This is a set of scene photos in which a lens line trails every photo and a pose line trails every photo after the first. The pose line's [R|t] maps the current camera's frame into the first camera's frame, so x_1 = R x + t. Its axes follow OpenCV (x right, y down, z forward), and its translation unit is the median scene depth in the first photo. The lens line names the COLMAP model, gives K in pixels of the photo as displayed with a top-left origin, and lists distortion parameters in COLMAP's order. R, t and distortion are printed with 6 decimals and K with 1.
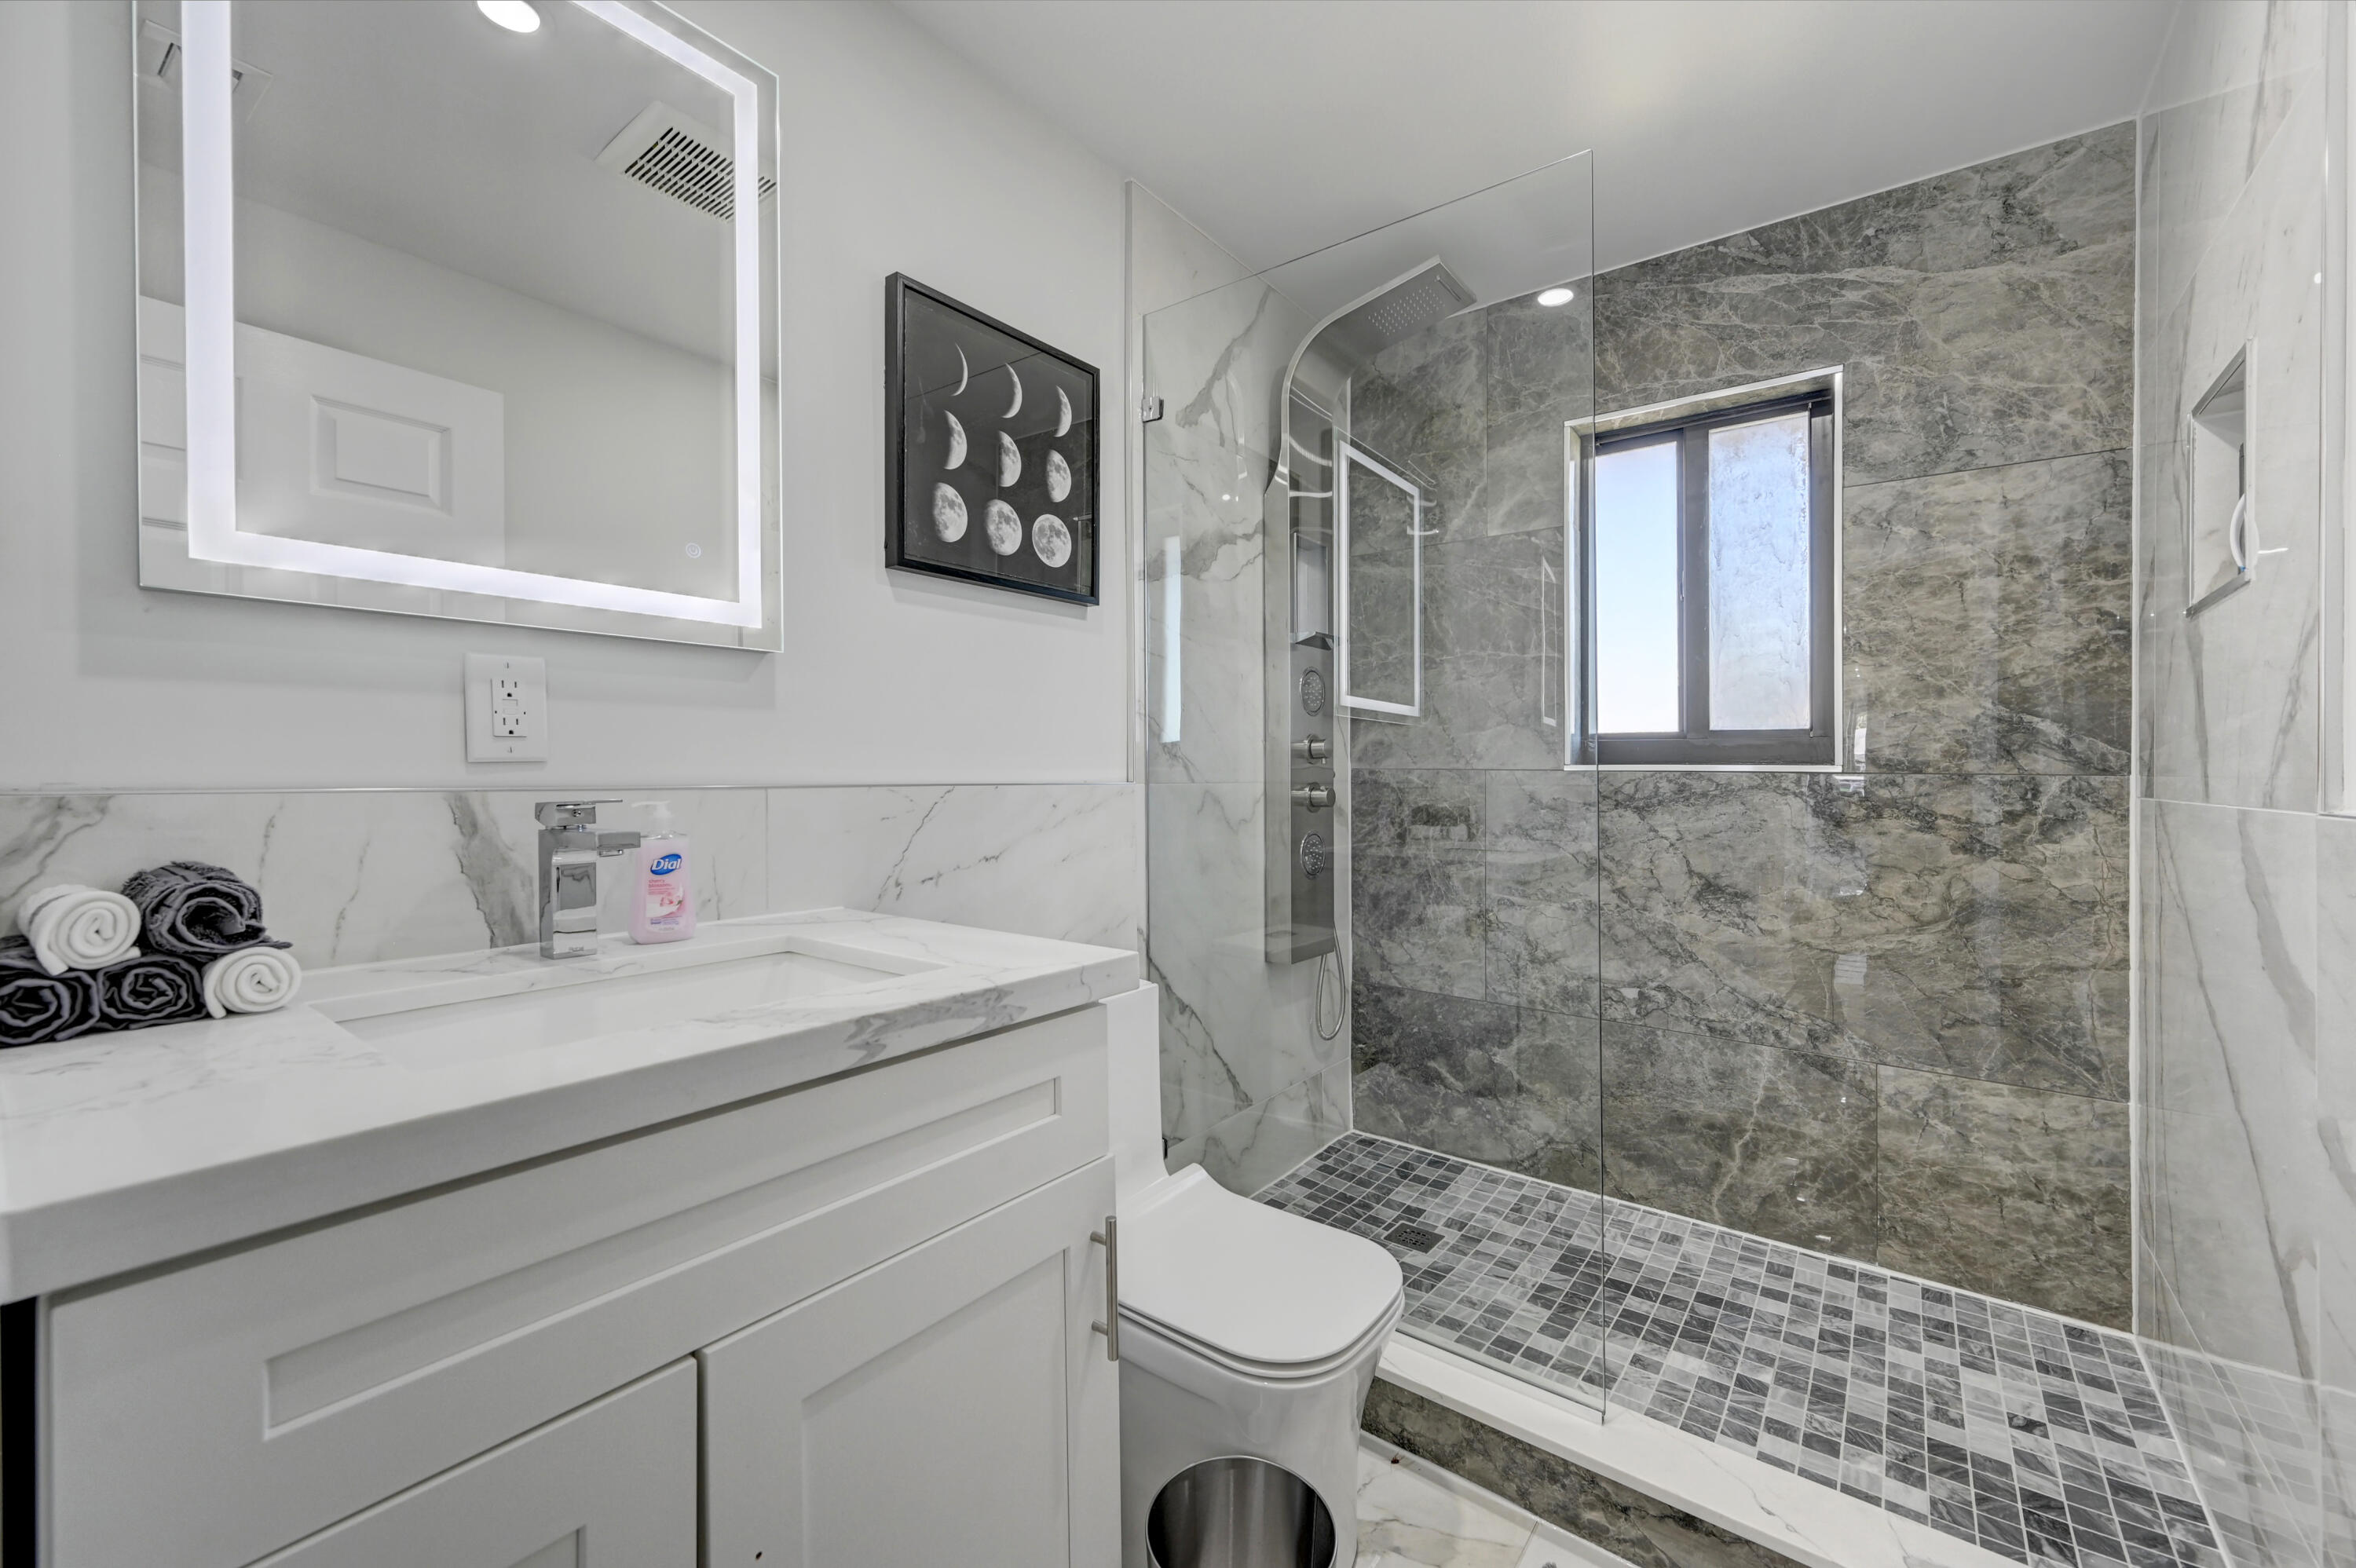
lens RADIAL K [[932.5, 0, 1187.4], [0, 932.5, 794.6], [0, 0, 1]] dist [-0.000497, 0.000117]
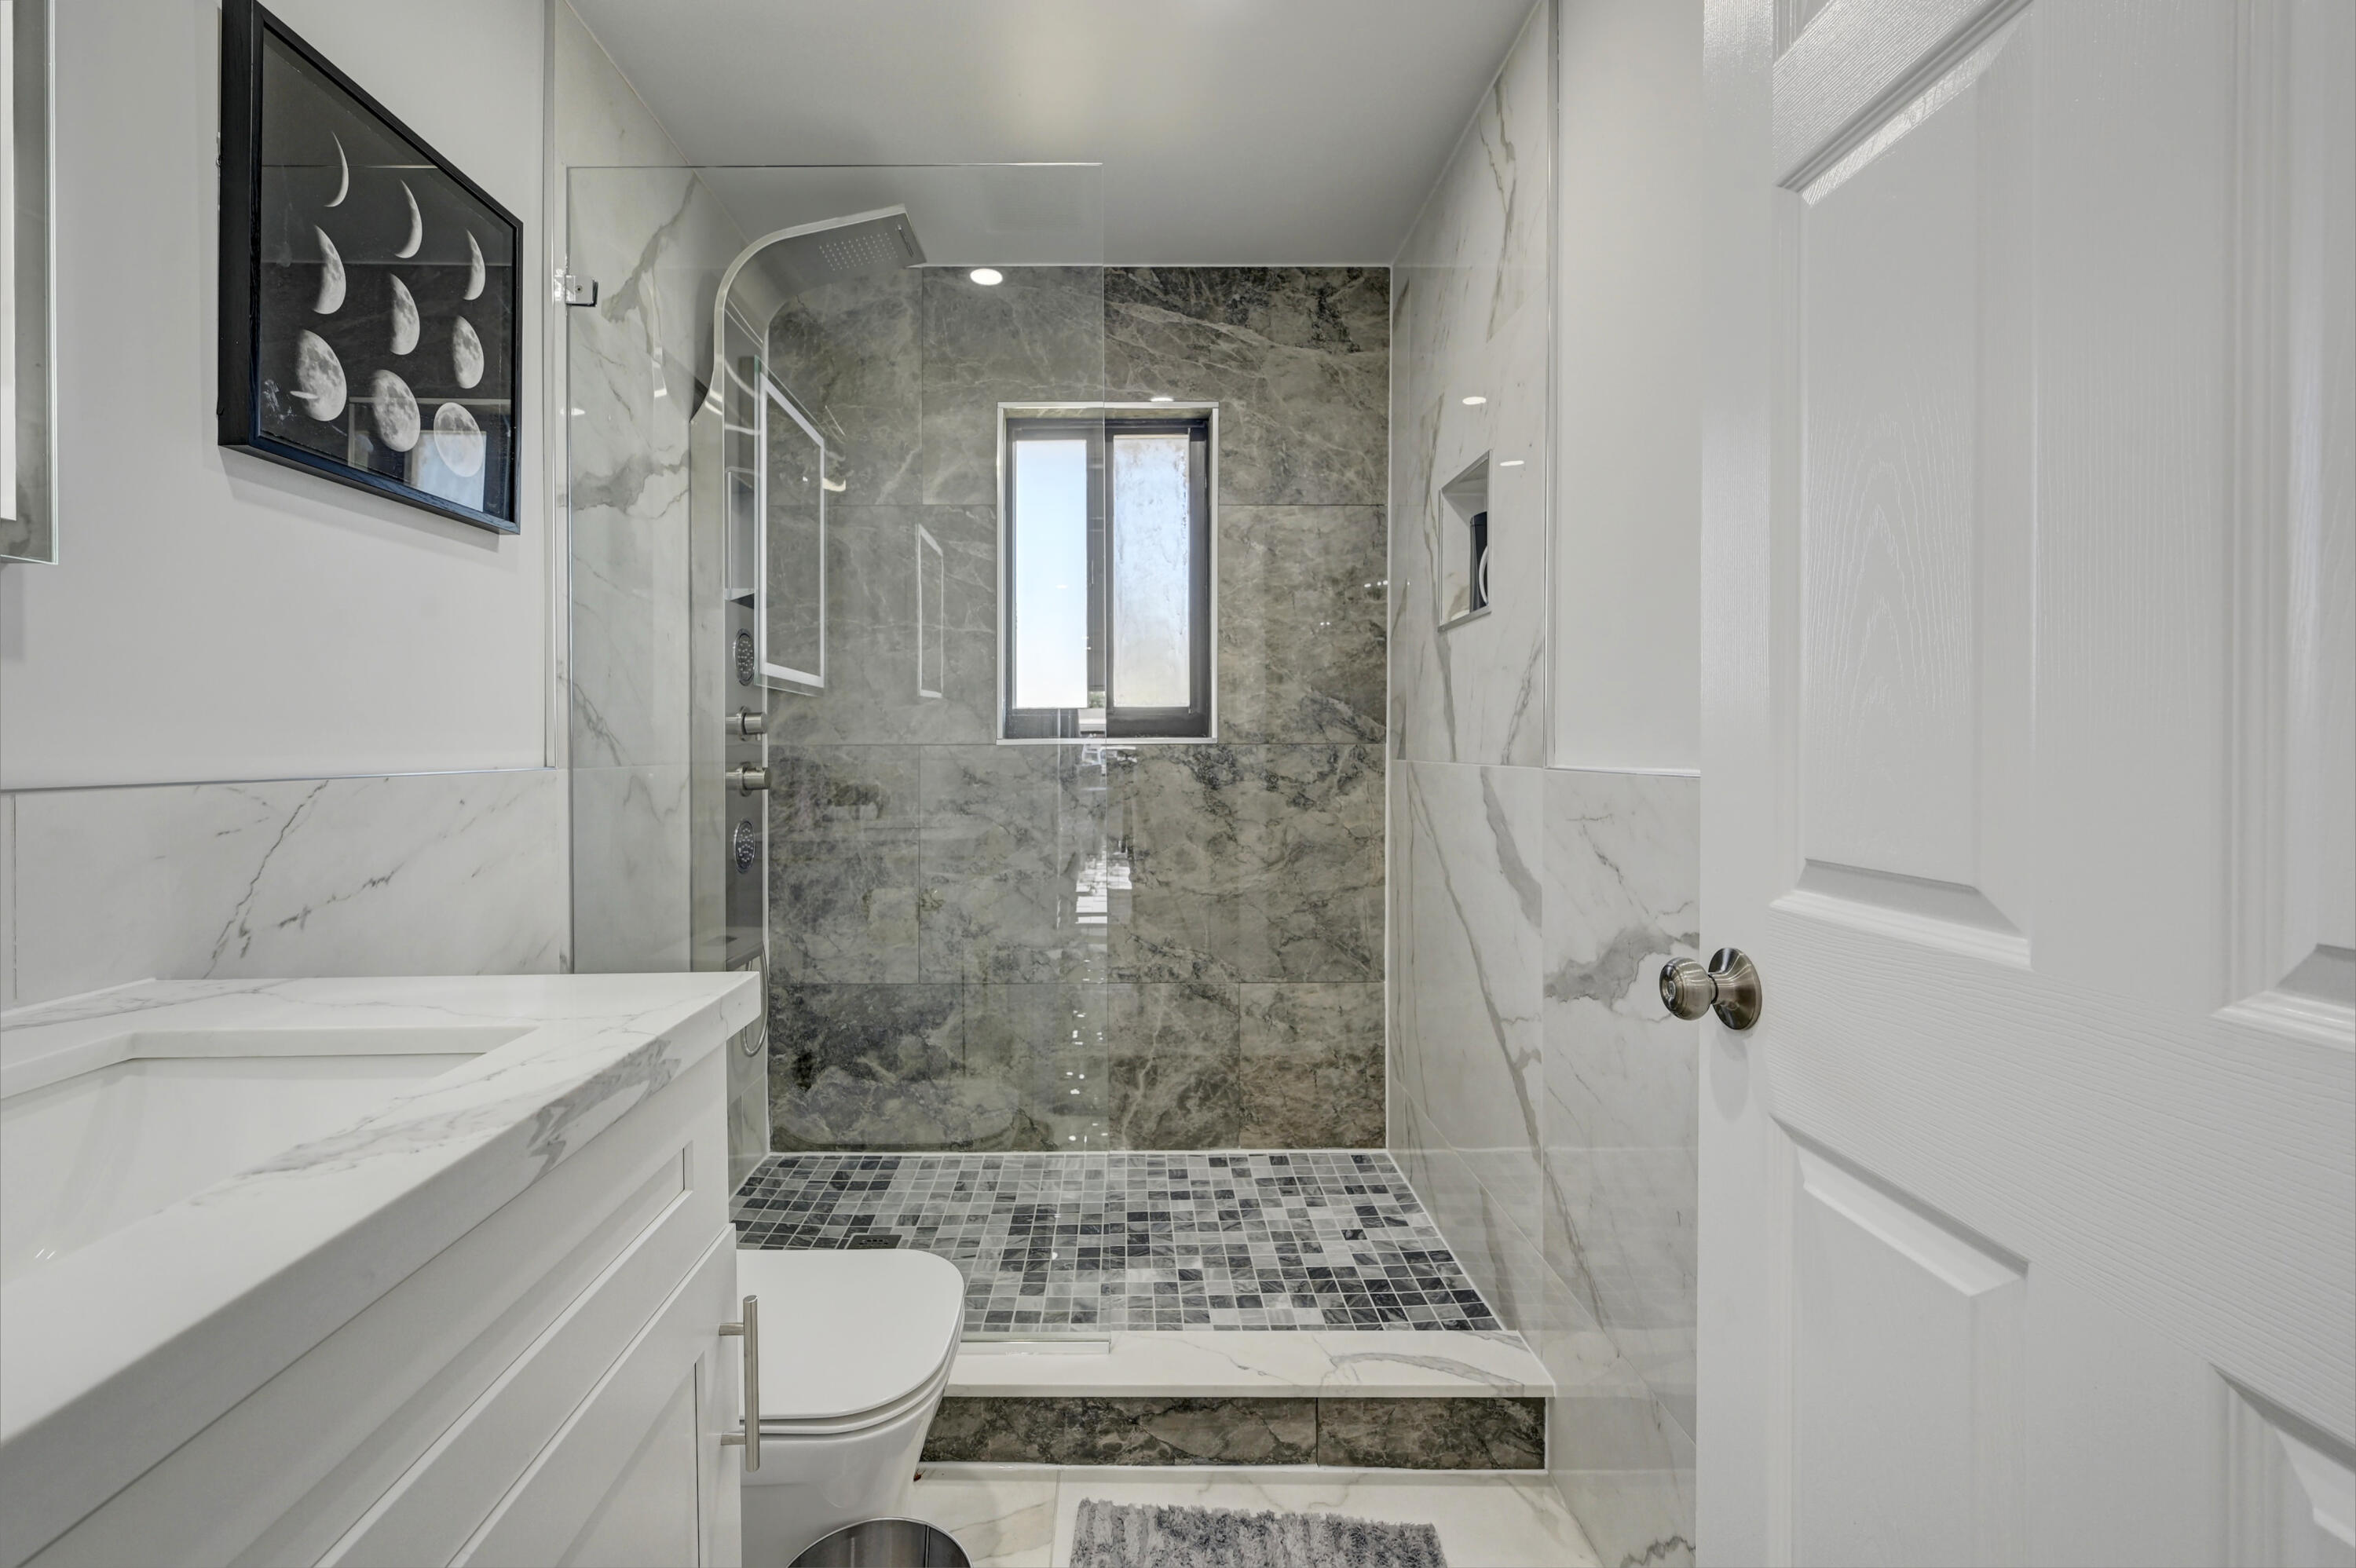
lens RADIAL K [[1020.5, 0, 1090.1], [0, 1020.5, 774.2], [0, 0, 1]] dist [-0.000810, 0.000143]
pose [[0.795459, -0.030118, 0.605259, -0.224518], [0.027943, 0.999525, 0.013013, -0.006370], [-0.605363, 0.006561, 0.795923, 0.060401]]
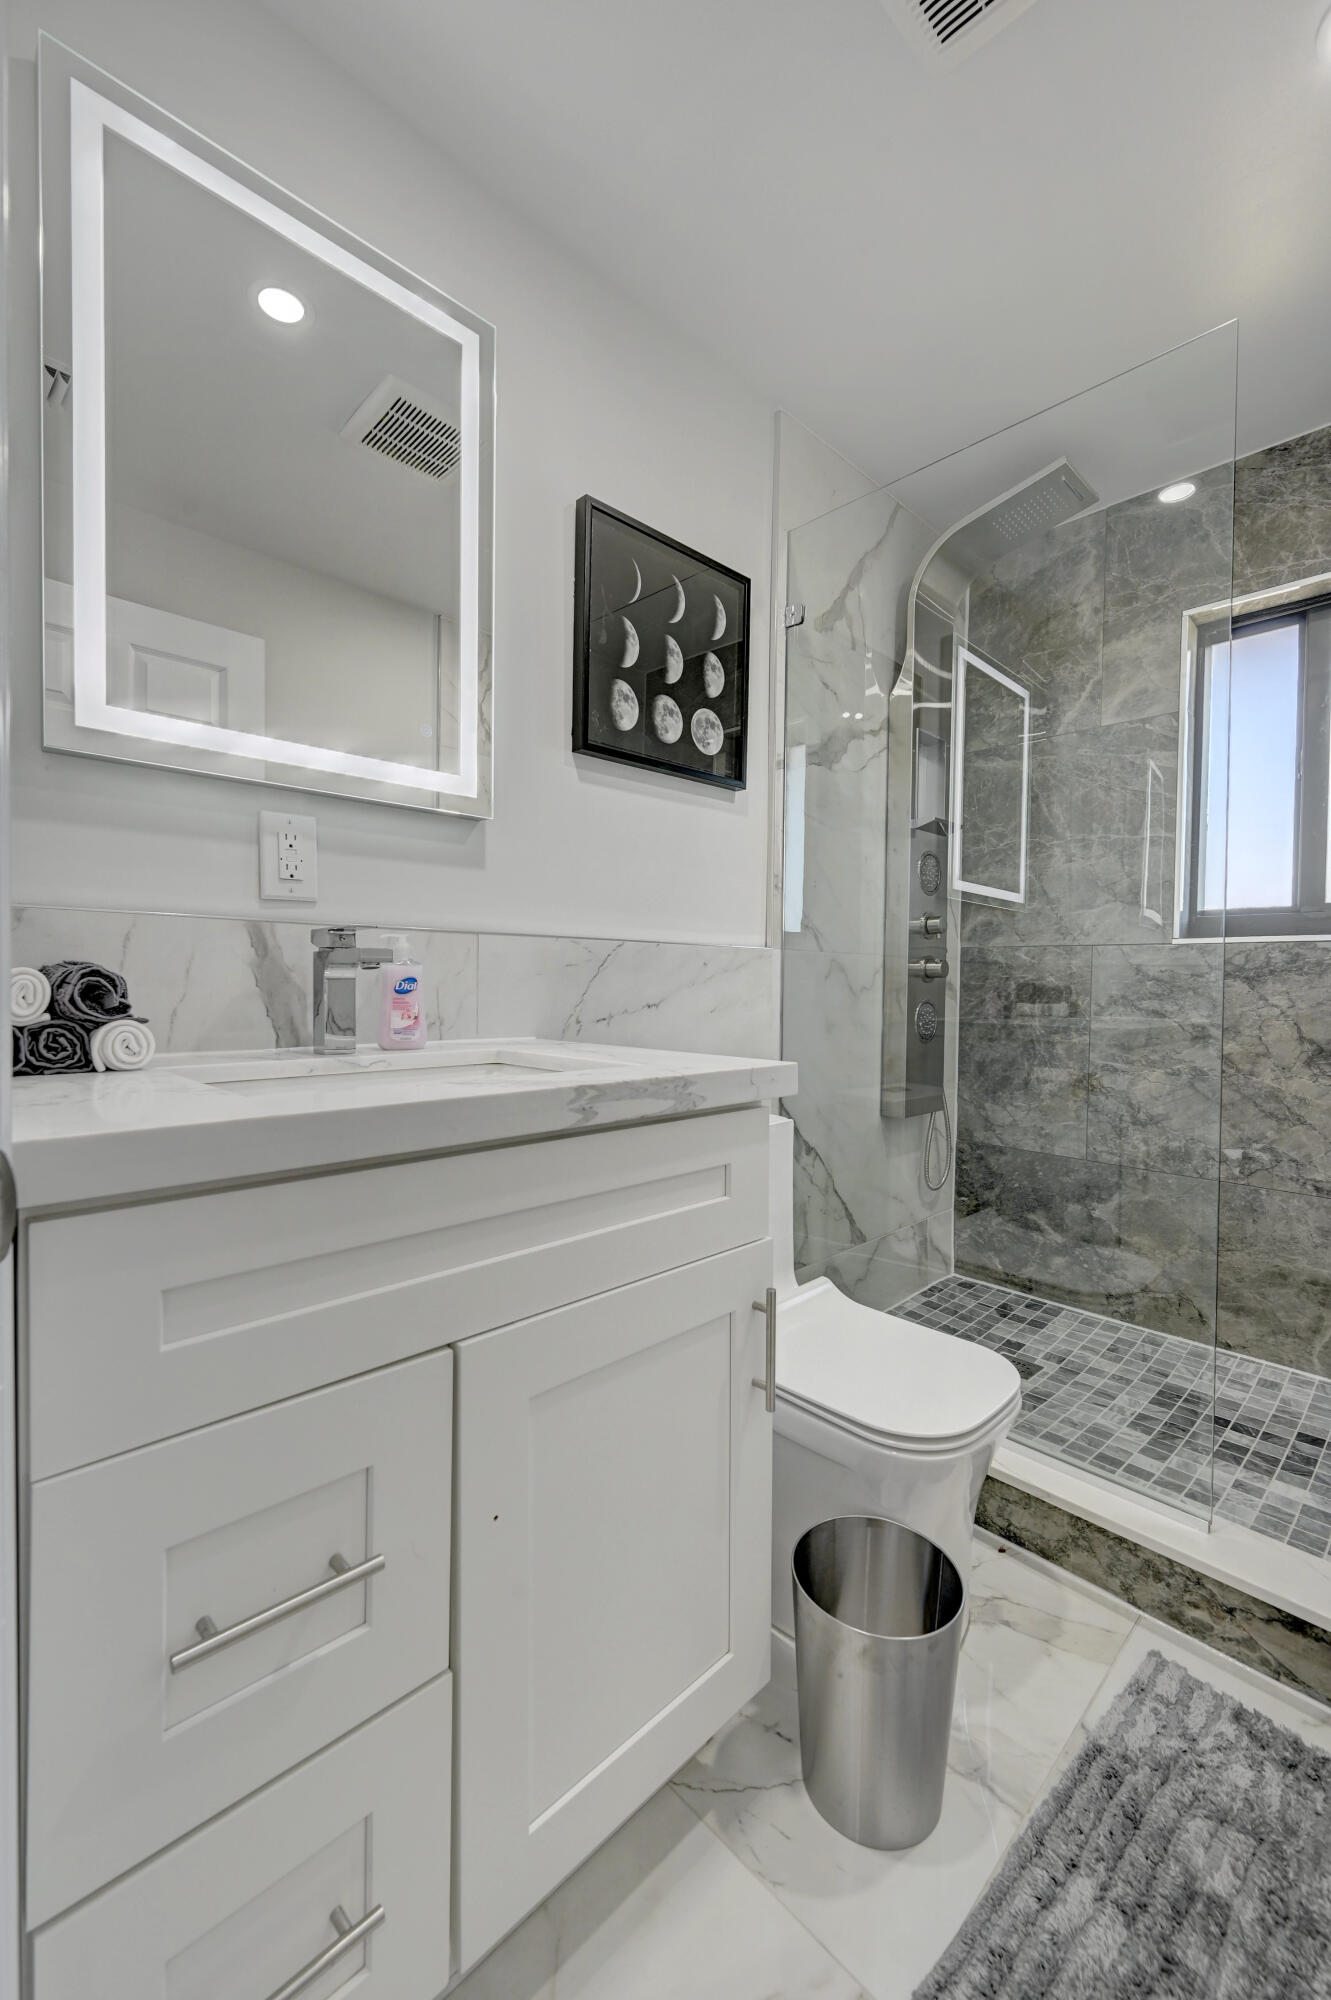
lens RADIAL K [[805.6, 0, 665.2], [0, 805.6, 1026.0], [0, 0, 1]] dist [-0.001148, -0.000726]
pose [[0.989474, 0.014958, -0.143937, -0.044078], [-0.011935, 0.999690, 0.021841, 0.064846], [0.144219, -0.019893, 0.989346, -0.000060]]
